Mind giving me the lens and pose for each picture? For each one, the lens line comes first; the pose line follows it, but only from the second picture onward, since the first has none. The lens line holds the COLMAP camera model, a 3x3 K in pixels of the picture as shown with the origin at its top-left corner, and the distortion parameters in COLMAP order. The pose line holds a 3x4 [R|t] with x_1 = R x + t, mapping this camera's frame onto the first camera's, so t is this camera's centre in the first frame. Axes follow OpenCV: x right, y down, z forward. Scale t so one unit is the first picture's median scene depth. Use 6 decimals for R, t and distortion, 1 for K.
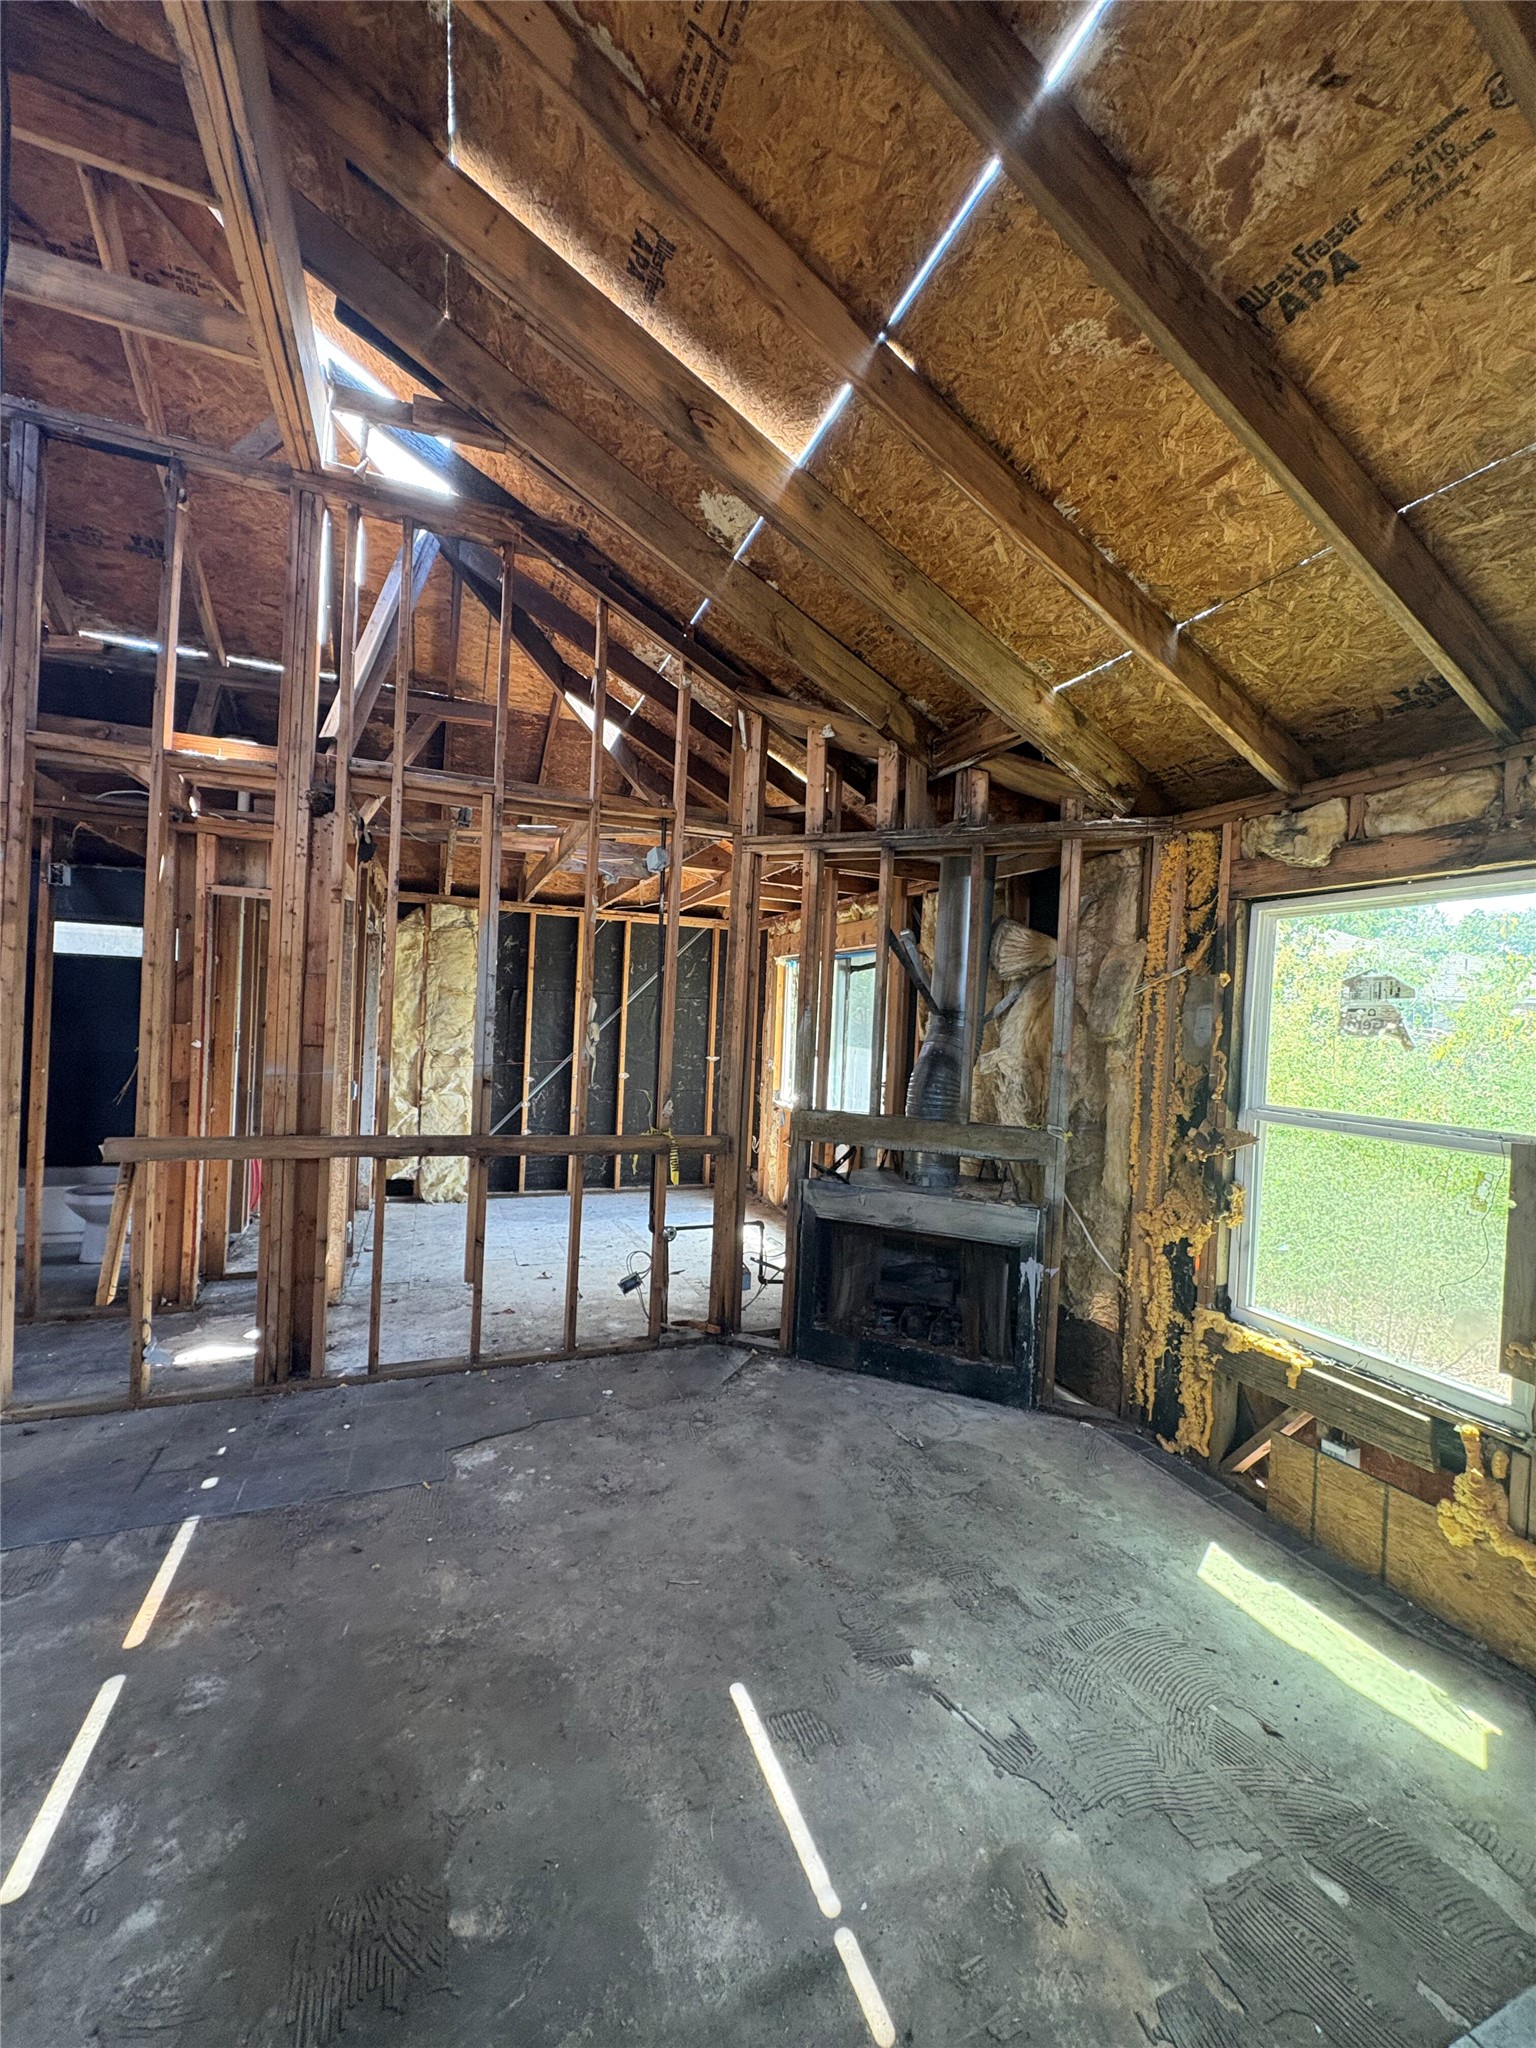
lens RADIAL K [[809.8, 0, 767.6], [0, 809.8, 1023.5], [0, 0, 1]] dist [0.001155, -0.000315]
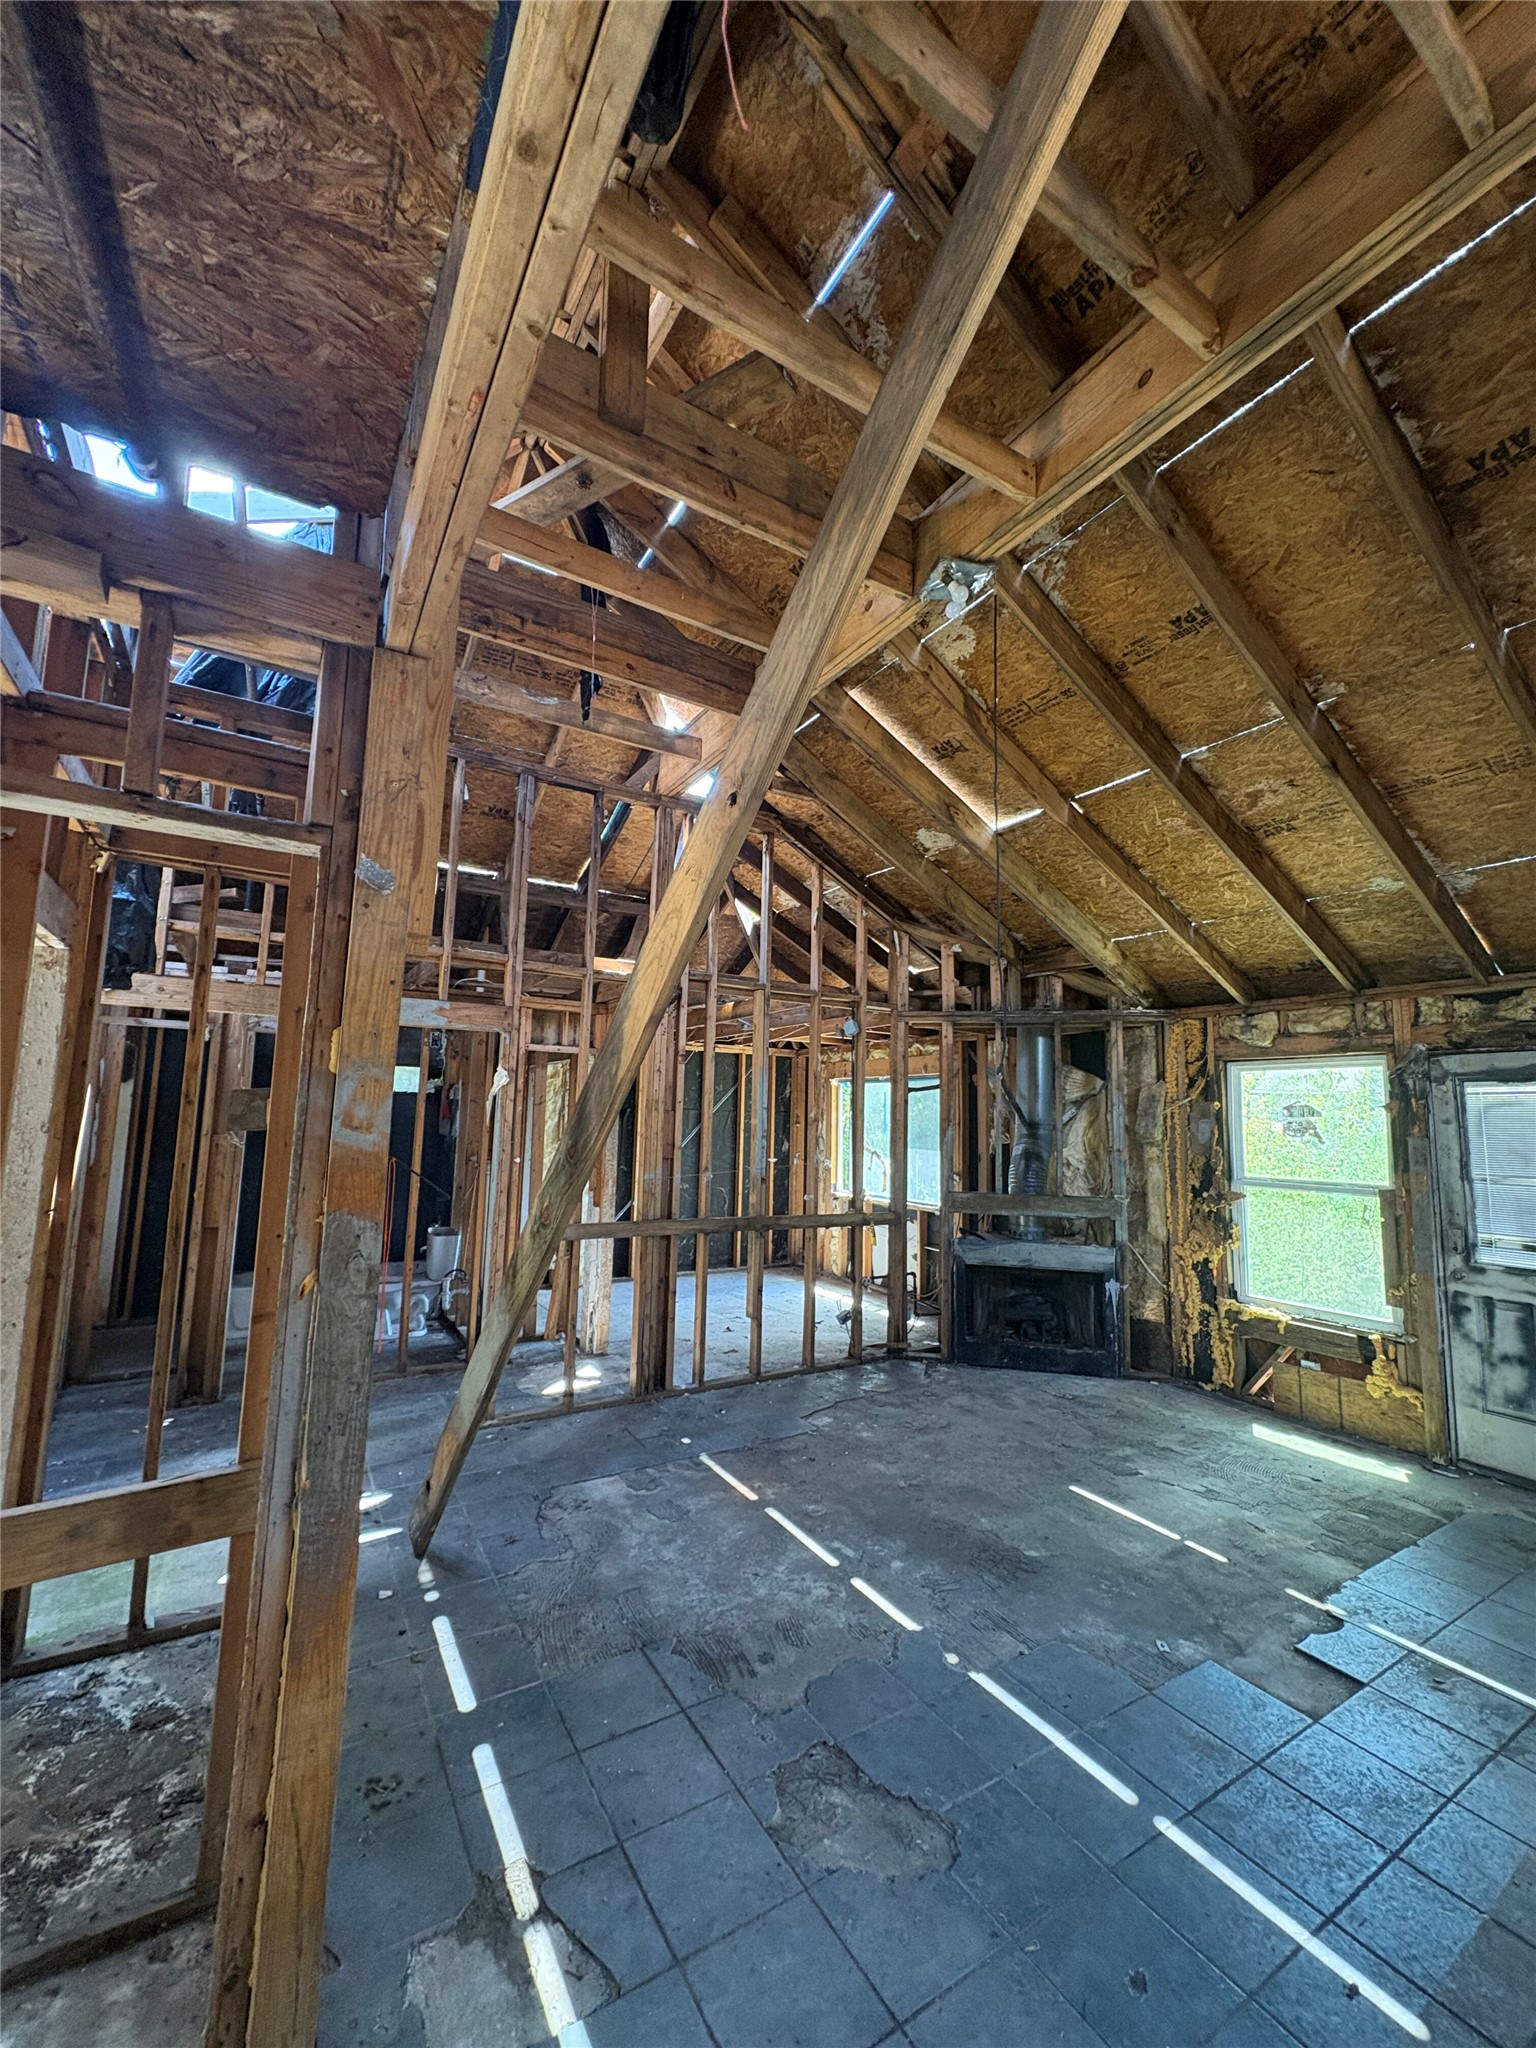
lens RADIAL K [[811.4, 0, 768.0], [0, 811.4, 1024.0], [0, 0, 1]] dist [0.003902, 0.000356]
pose [[0.986157, -0.002291, 0.165796, -0.675205], [0.022044, 0.992840, -0.117403, -0.042839], [-0.164340, 0.119433, 0.979147, -0.579782]]
